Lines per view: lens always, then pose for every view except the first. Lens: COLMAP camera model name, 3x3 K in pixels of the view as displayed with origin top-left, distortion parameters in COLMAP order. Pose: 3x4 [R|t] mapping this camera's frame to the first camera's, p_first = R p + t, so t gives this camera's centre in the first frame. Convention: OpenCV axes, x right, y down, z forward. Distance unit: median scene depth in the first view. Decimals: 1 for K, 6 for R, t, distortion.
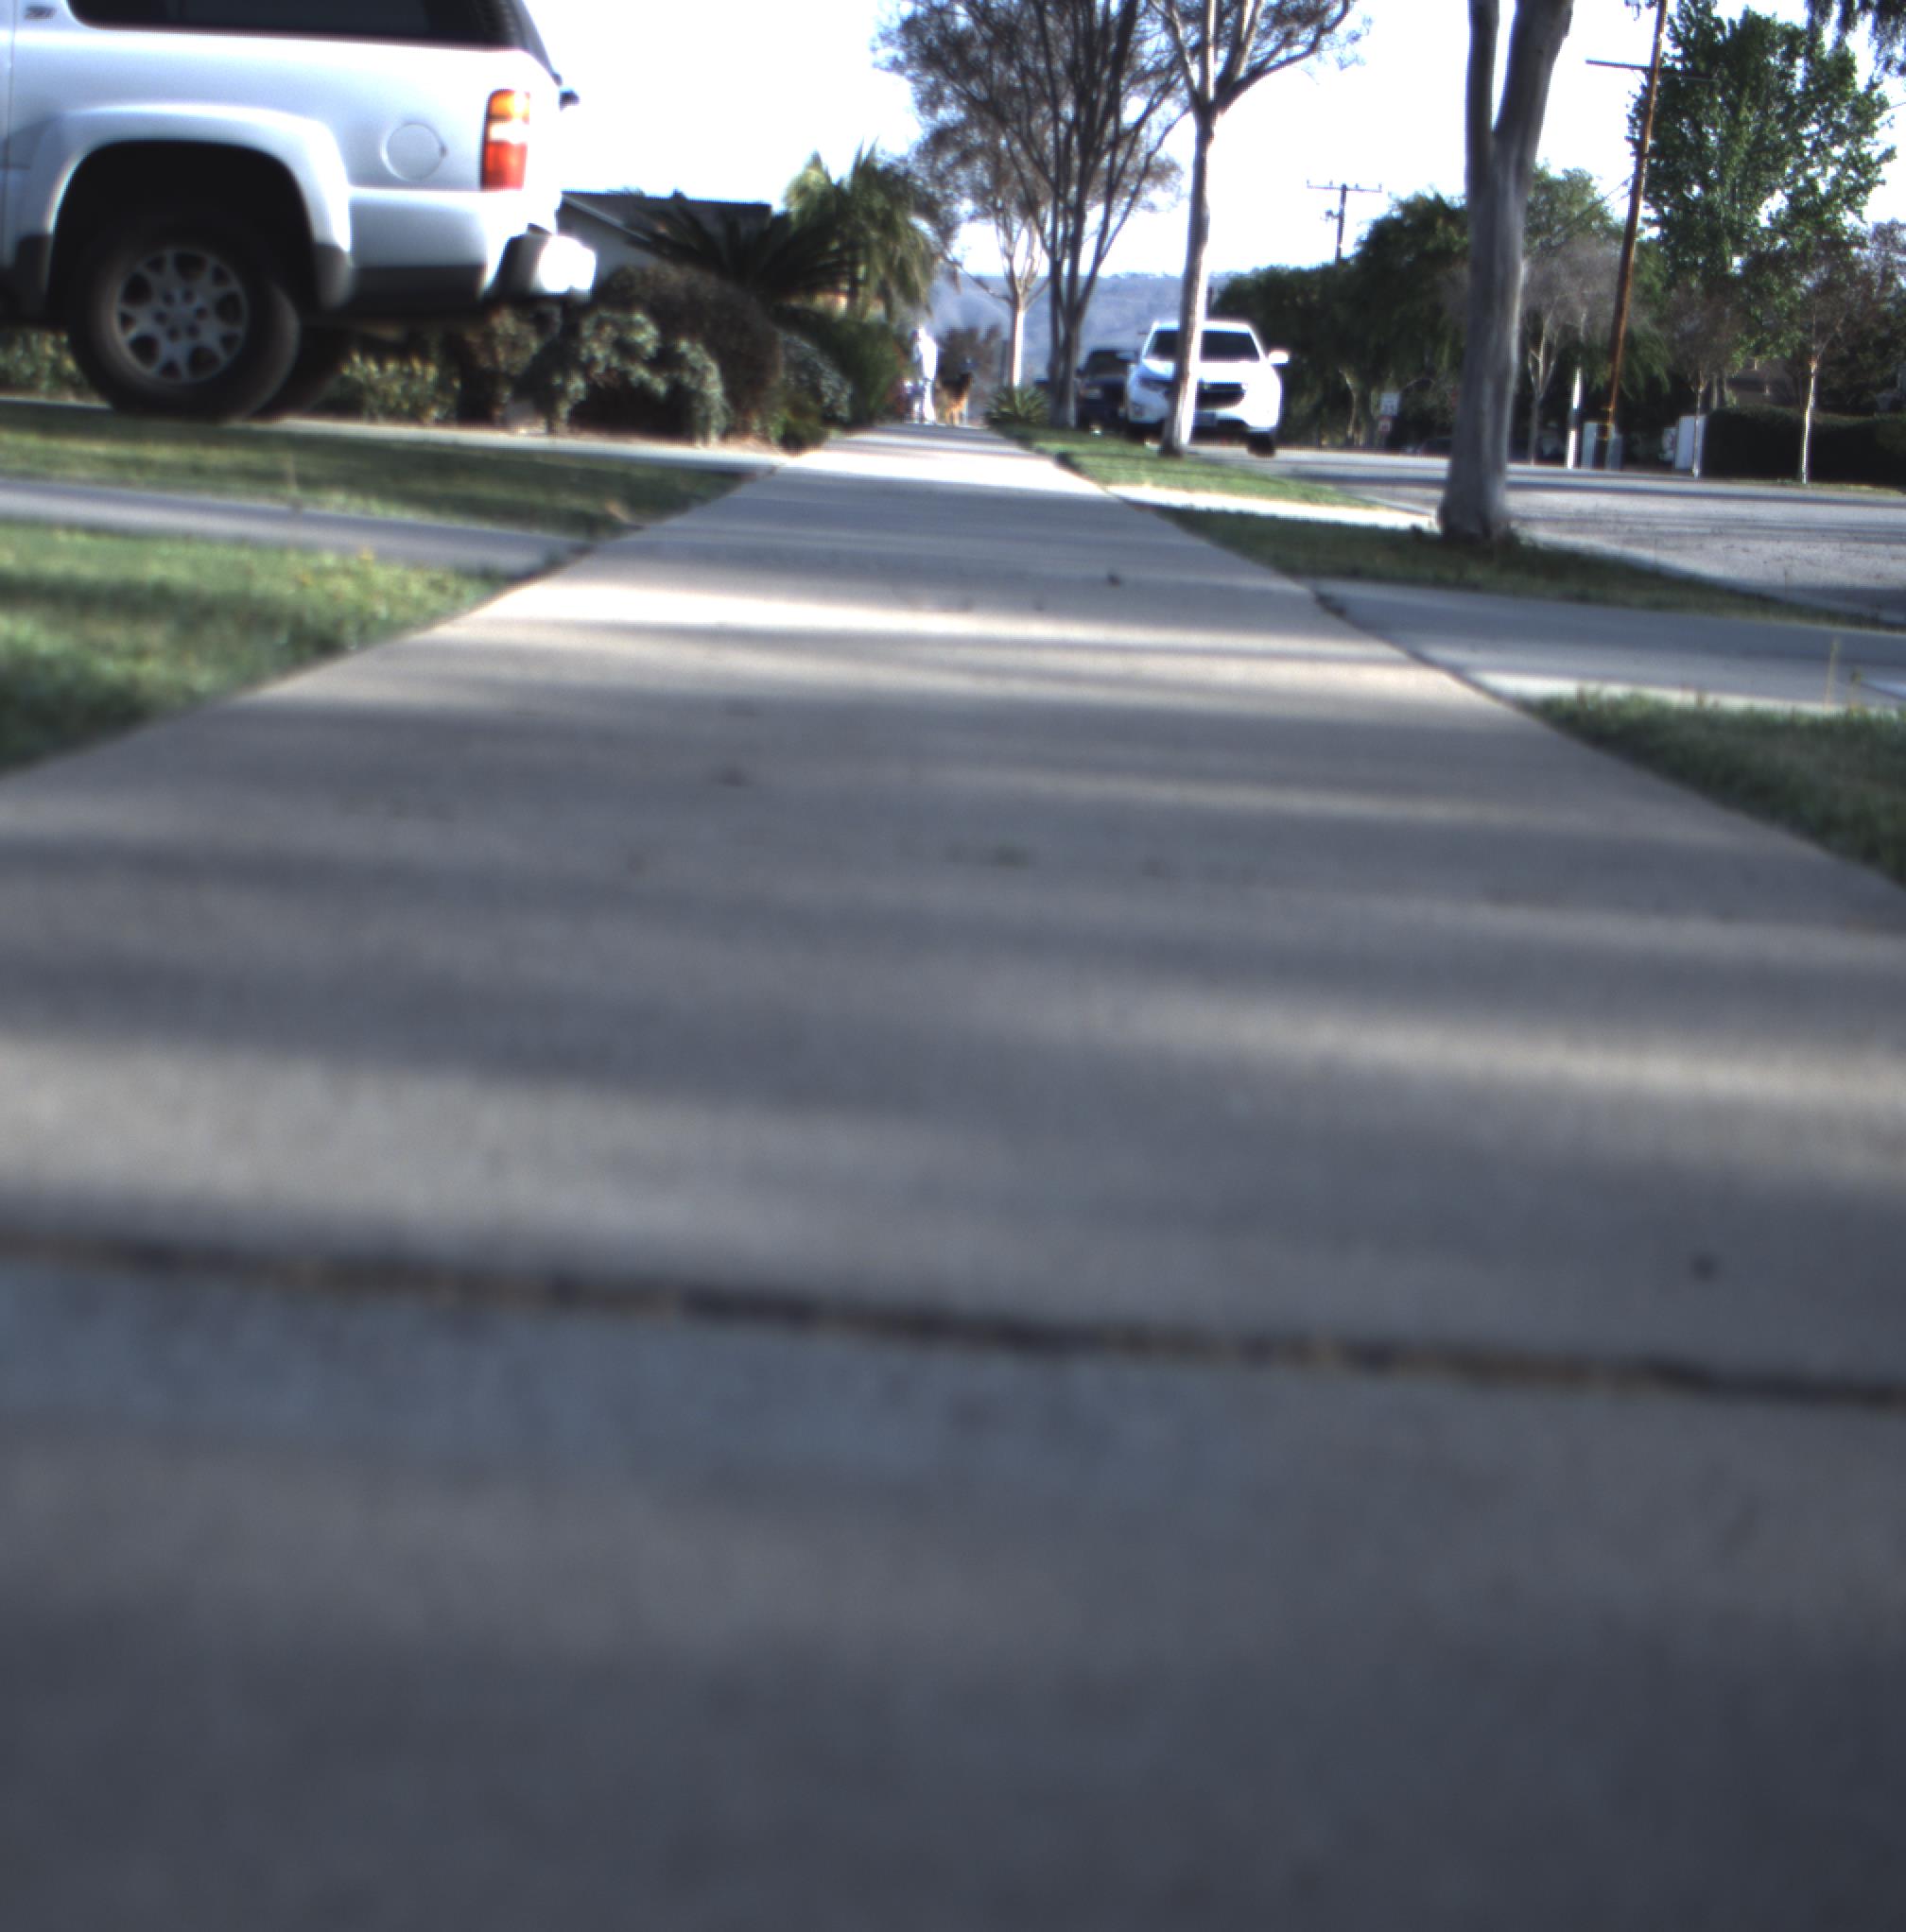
lens RADIAL K [[4380.8, 0, 712.6], [0, 4380.8, 959.8], [0, 0, 1]] dist [-0.174563, 0.889848]
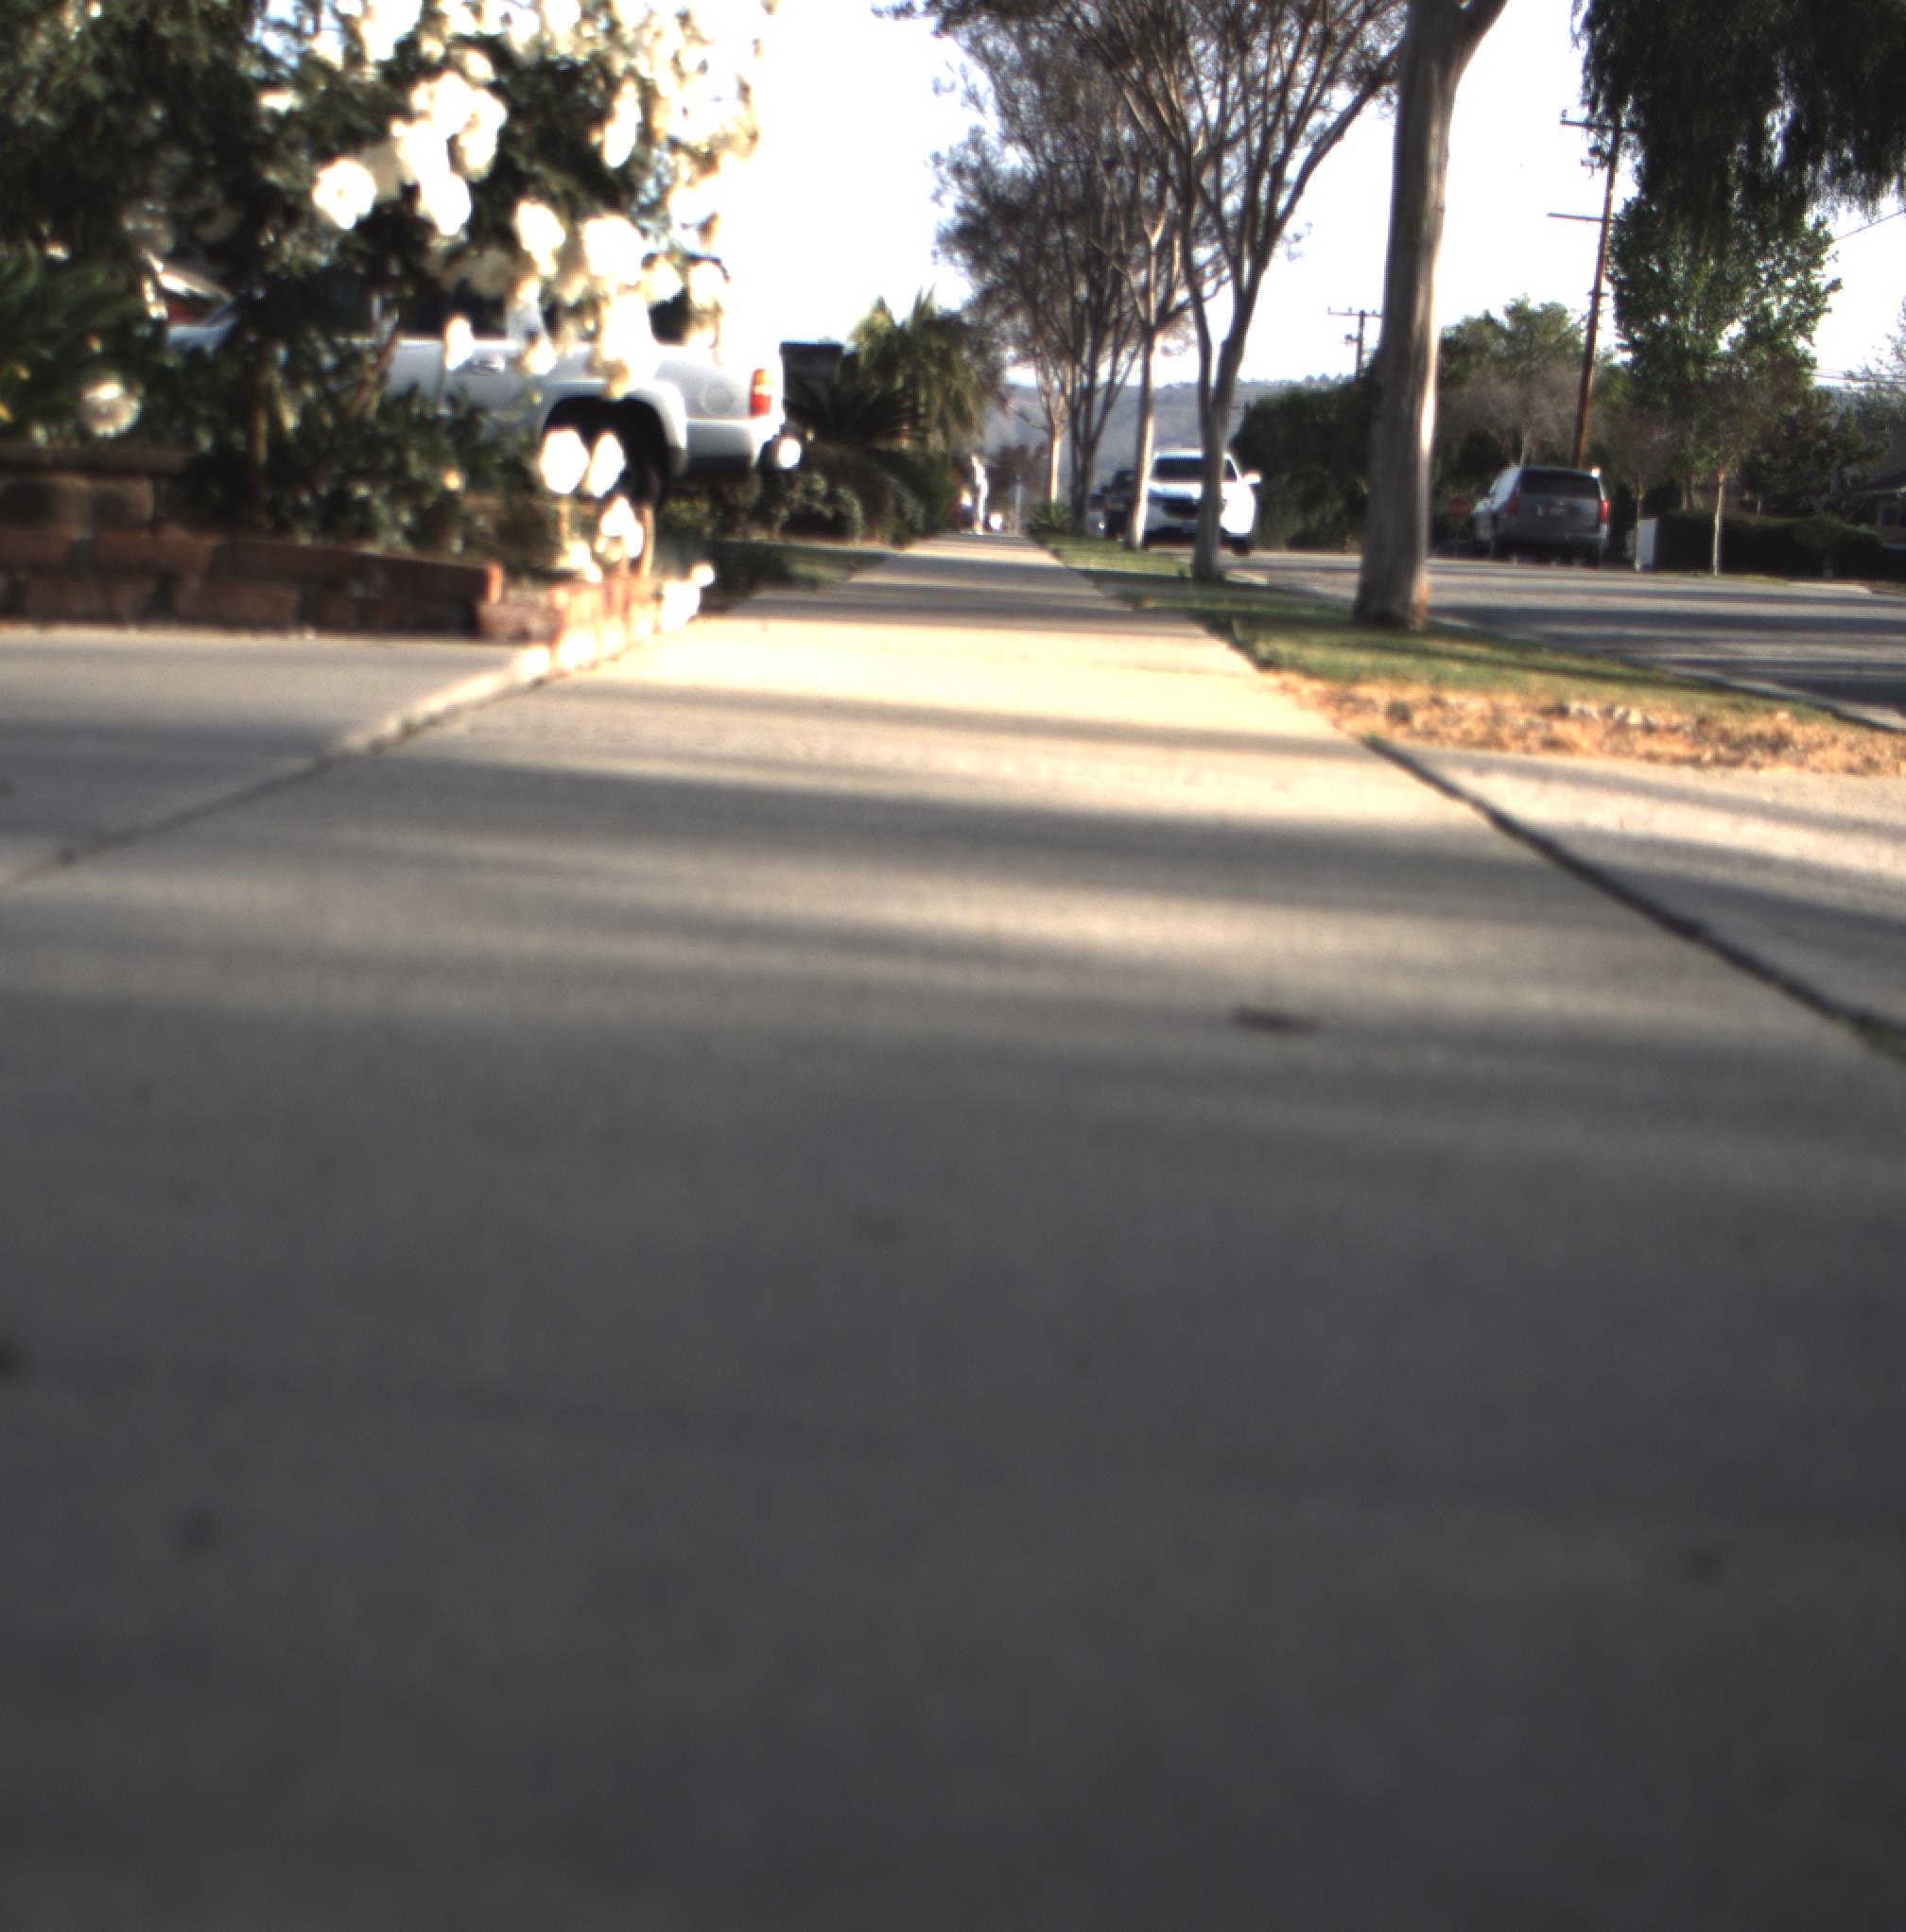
lens RADIAL K [[4380.8, 0, 712.6], [0, 4380.8, 959.8], [0, 0, 1]] dist [-0.174563, 0.889848]
pose [[0.999849, -0.010259, -0.013997, -0.006514], [0.009893, 0.999615, -0.025937, 0.018534], [0.014258, 0.025795, 0.999566, -0.148850]]
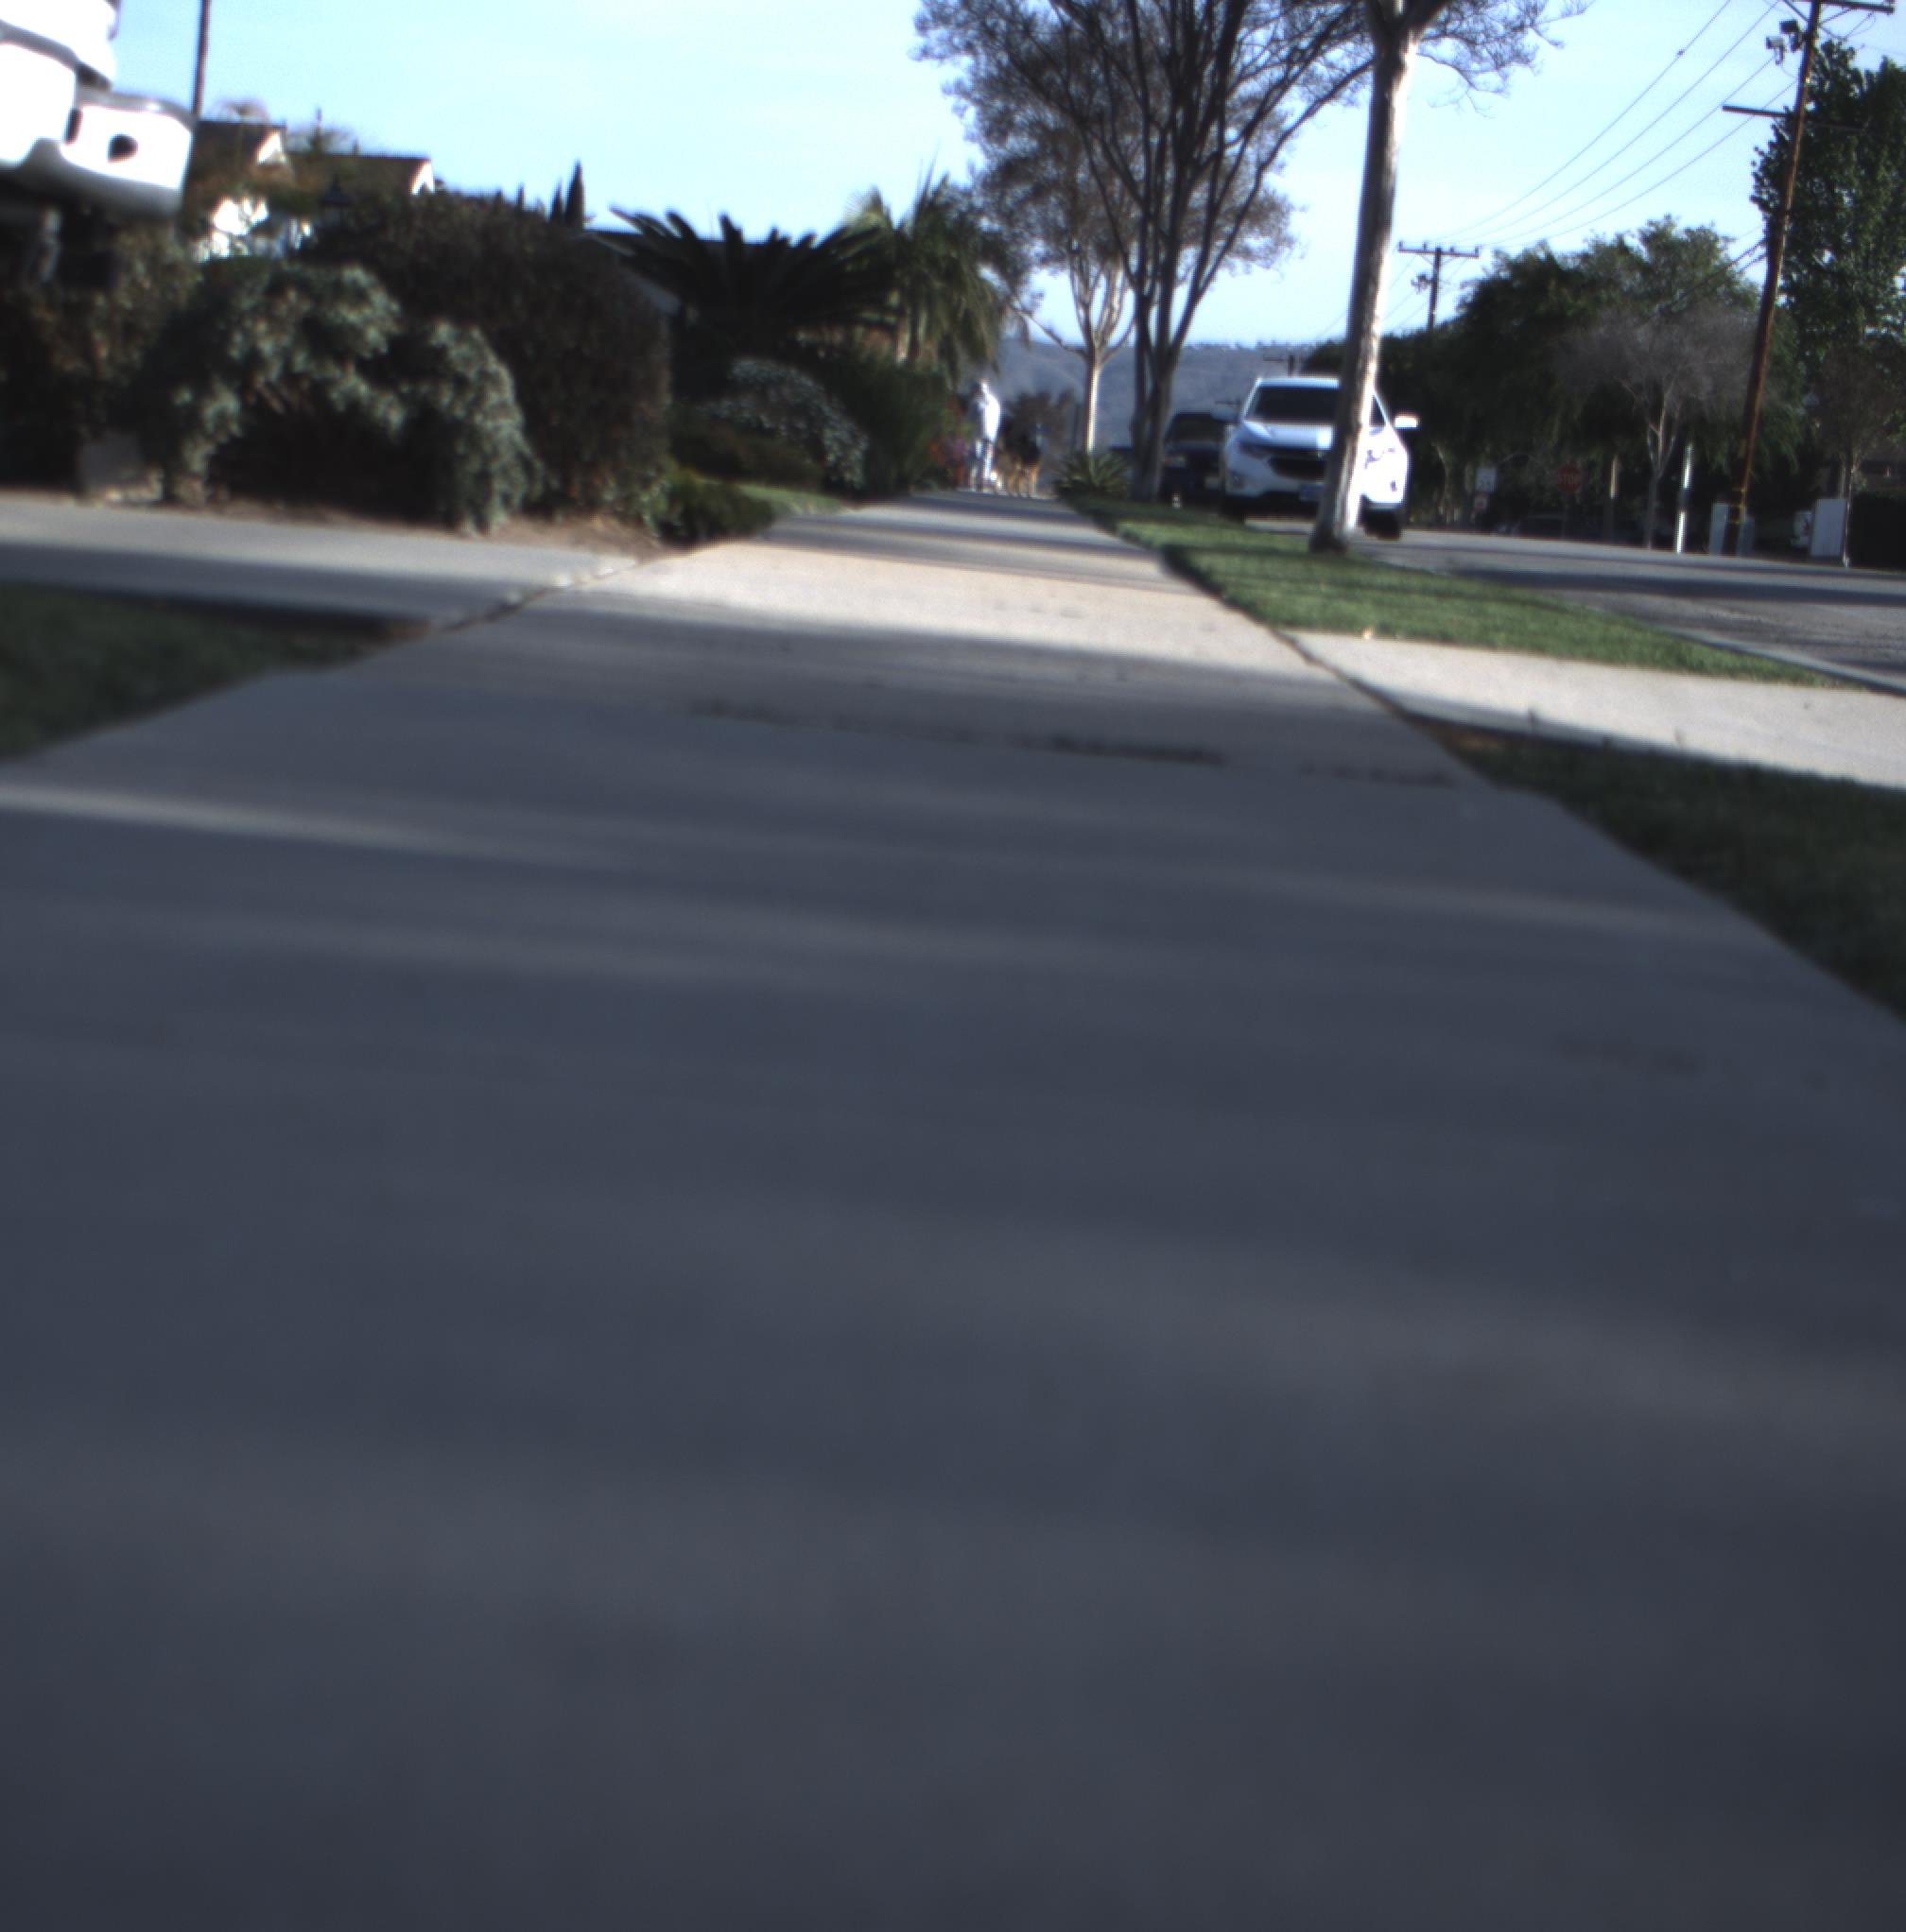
lens RADIAL K [[4380.8, 0, 712.6], [0, 4380.8, 959.8], [0, 0, 1]] dist [-0.174563, 0.889848]
pose [[0.999698, 0.020121, -0.014108, 0.005777], [-0.020321, 0.999693, -0.014144, -0.010907], [0.013819, 0.014426, 0.999800, 0.087841]]
